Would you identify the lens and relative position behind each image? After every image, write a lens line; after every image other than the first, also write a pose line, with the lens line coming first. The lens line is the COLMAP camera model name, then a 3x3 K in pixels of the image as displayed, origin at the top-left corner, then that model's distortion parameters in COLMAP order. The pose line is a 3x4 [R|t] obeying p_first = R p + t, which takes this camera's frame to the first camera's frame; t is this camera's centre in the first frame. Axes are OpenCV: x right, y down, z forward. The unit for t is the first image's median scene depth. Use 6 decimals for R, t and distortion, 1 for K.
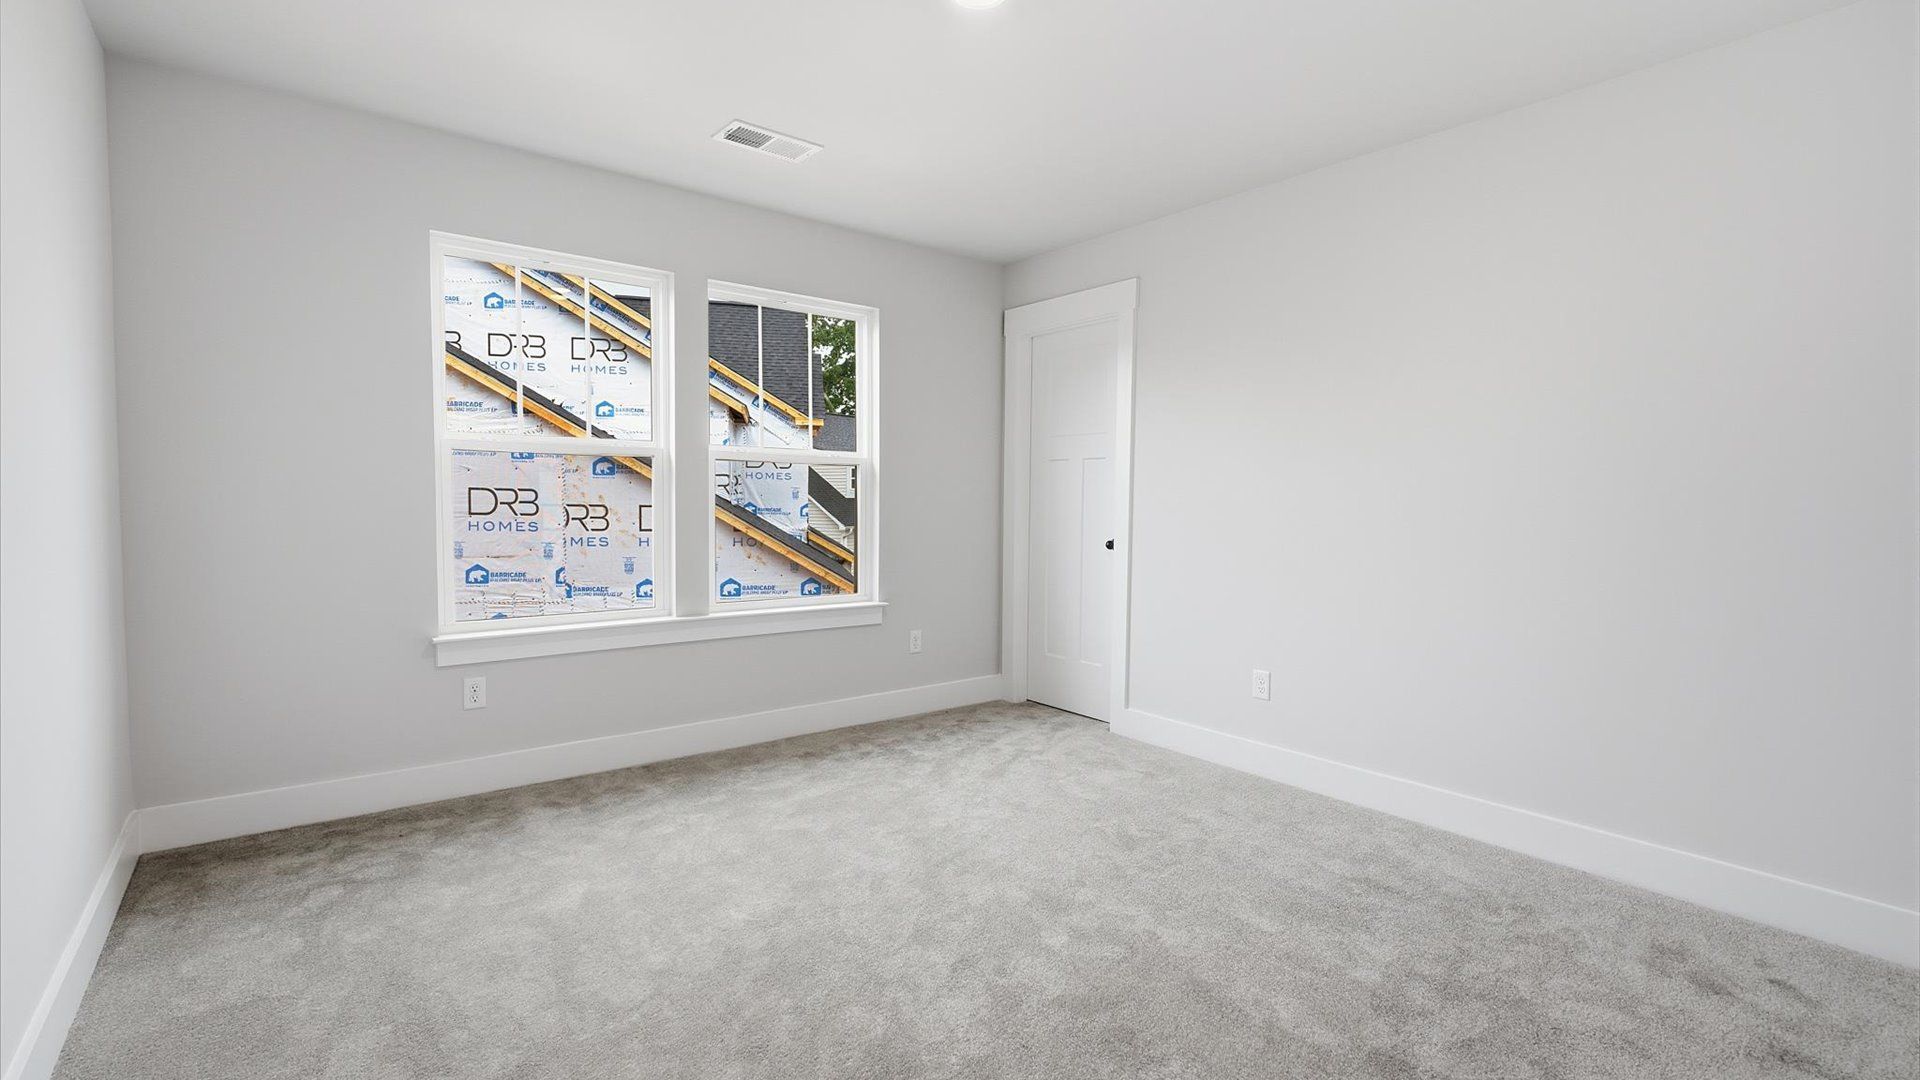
lens RADIAL K [[849.4, 0, 958.8], [0, 849.4, 541.8], [0, 0, 1]] dist [-0.000654, -0.001160]
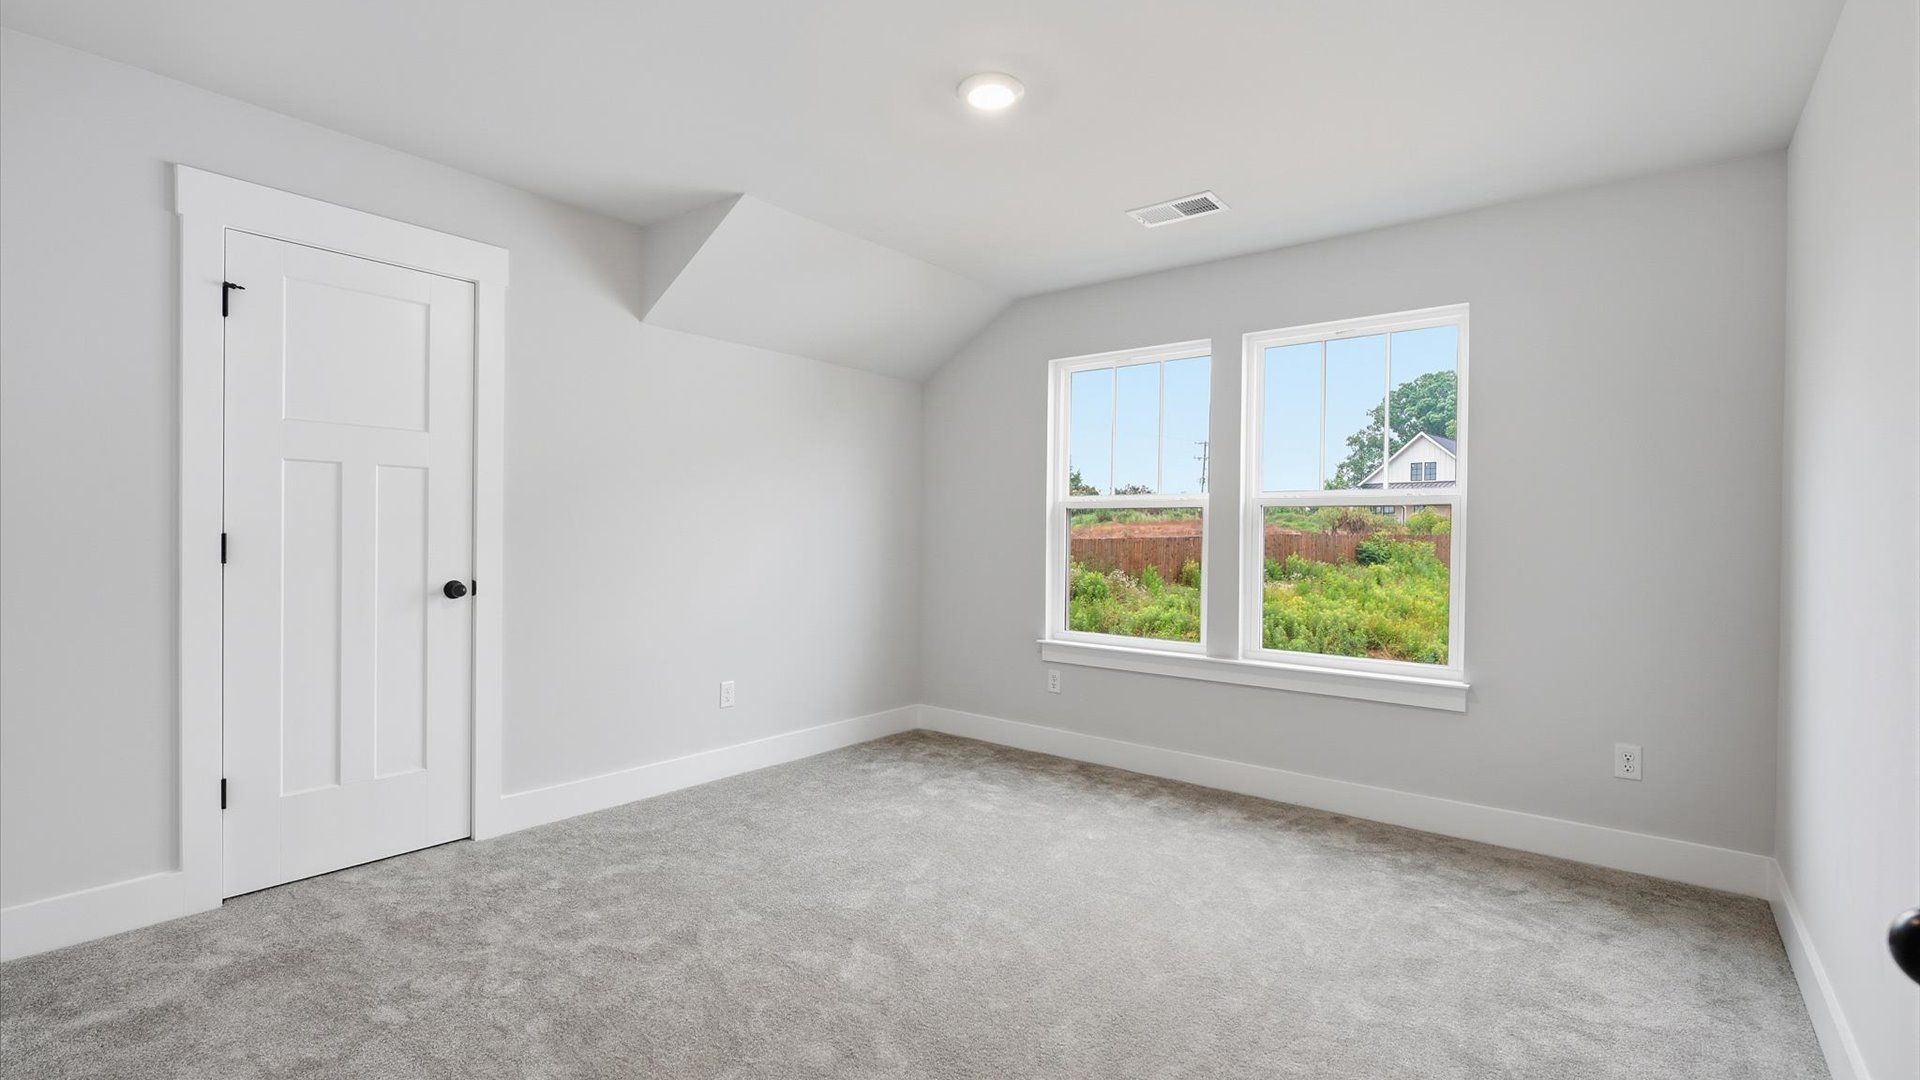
lens RADIAL K [[849.4, 0, 958.8], [0, 849.4, 541.8], [0, 0, 1]] dist [-0.000654, -0.001160]
pose [[0.223135, 0.007861, -0.974756, 0.641786], [-0.058965, 0.998245, -0.005447, -0.029977], [0.973003, 0.058692, 0.223207, 0.437347]]
